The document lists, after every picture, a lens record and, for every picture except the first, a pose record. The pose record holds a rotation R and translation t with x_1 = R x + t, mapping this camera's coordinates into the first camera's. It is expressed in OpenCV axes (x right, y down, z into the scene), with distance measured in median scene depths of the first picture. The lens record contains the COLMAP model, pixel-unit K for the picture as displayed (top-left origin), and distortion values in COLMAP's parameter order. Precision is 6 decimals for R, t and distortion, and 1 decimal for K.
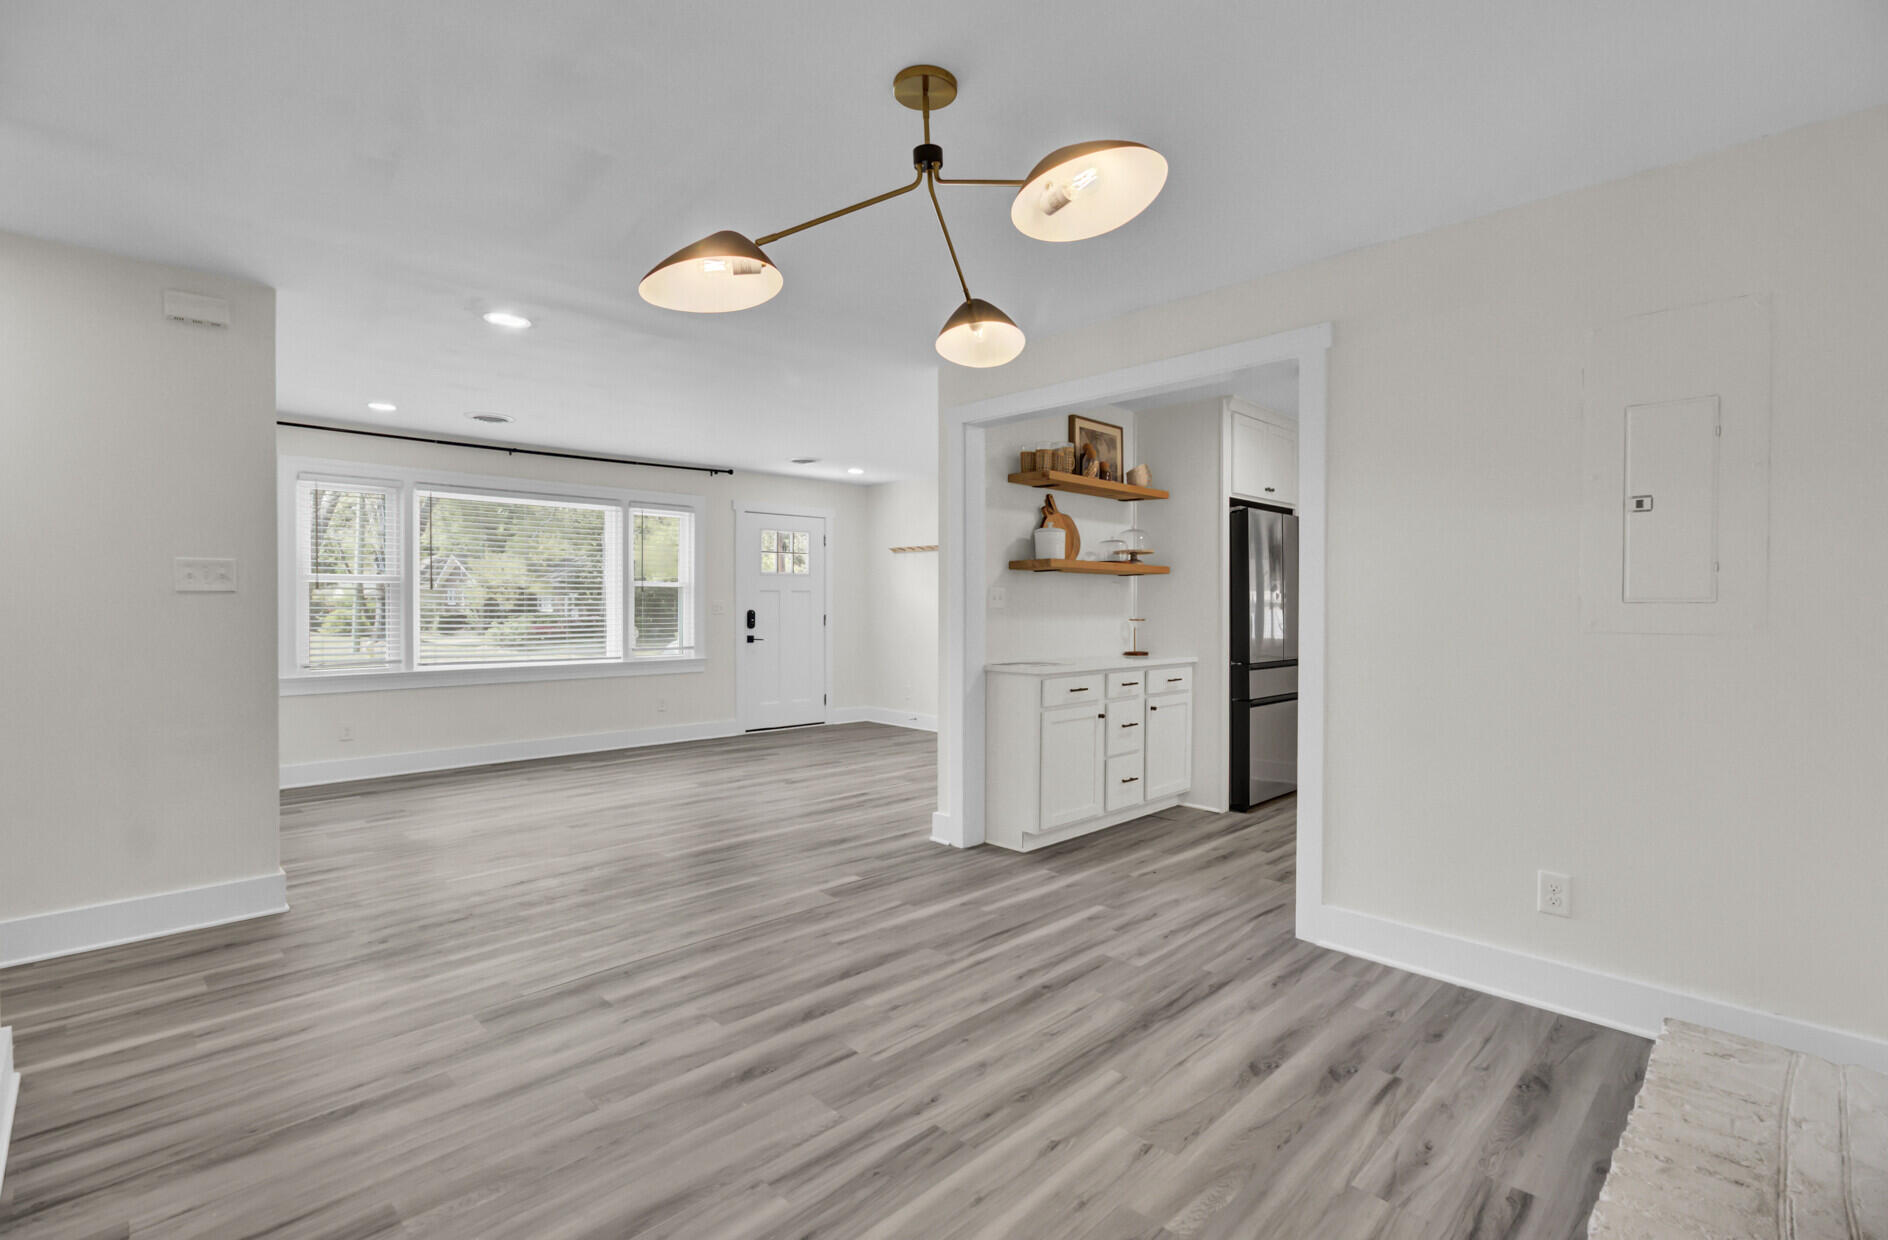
lens RADIAL K [[866.3, 0, 945.6], [0, 866.3, 590.8], [0, 0, 1]] dist [-0.005414, 0.001488]
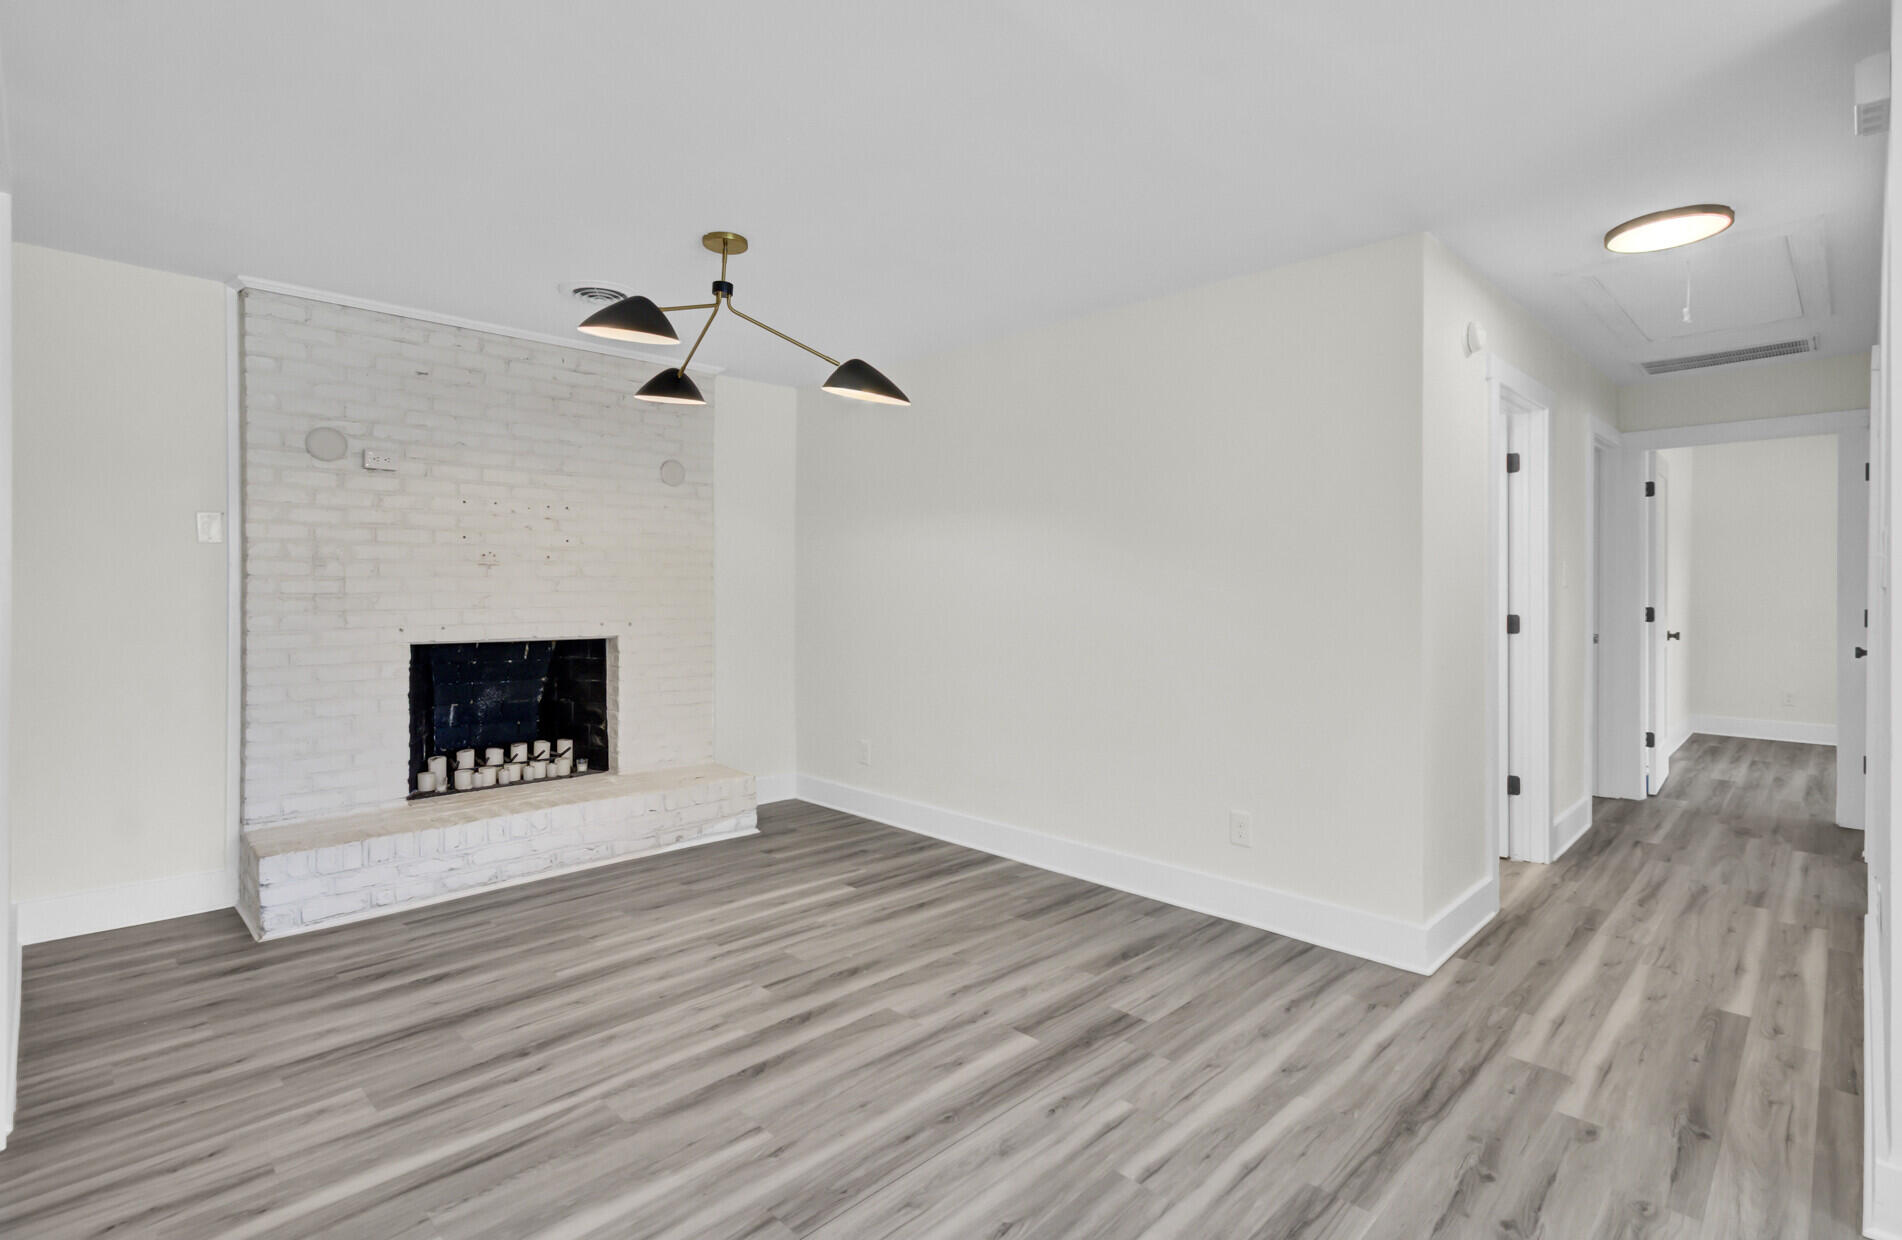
lens RADIAL K [[906.3, 0, 952.8], [0, 906.3, 591.3], [0, 0, 1]] dist [-0.000970, 0.001065]
pose [[-0.999963, -0.004940, -0.007050, -0.198513], [-0.004854, 0.999914, -0.012160, 0.009732], [0.007109, -0.012126, -0.999901, 1.276760]]
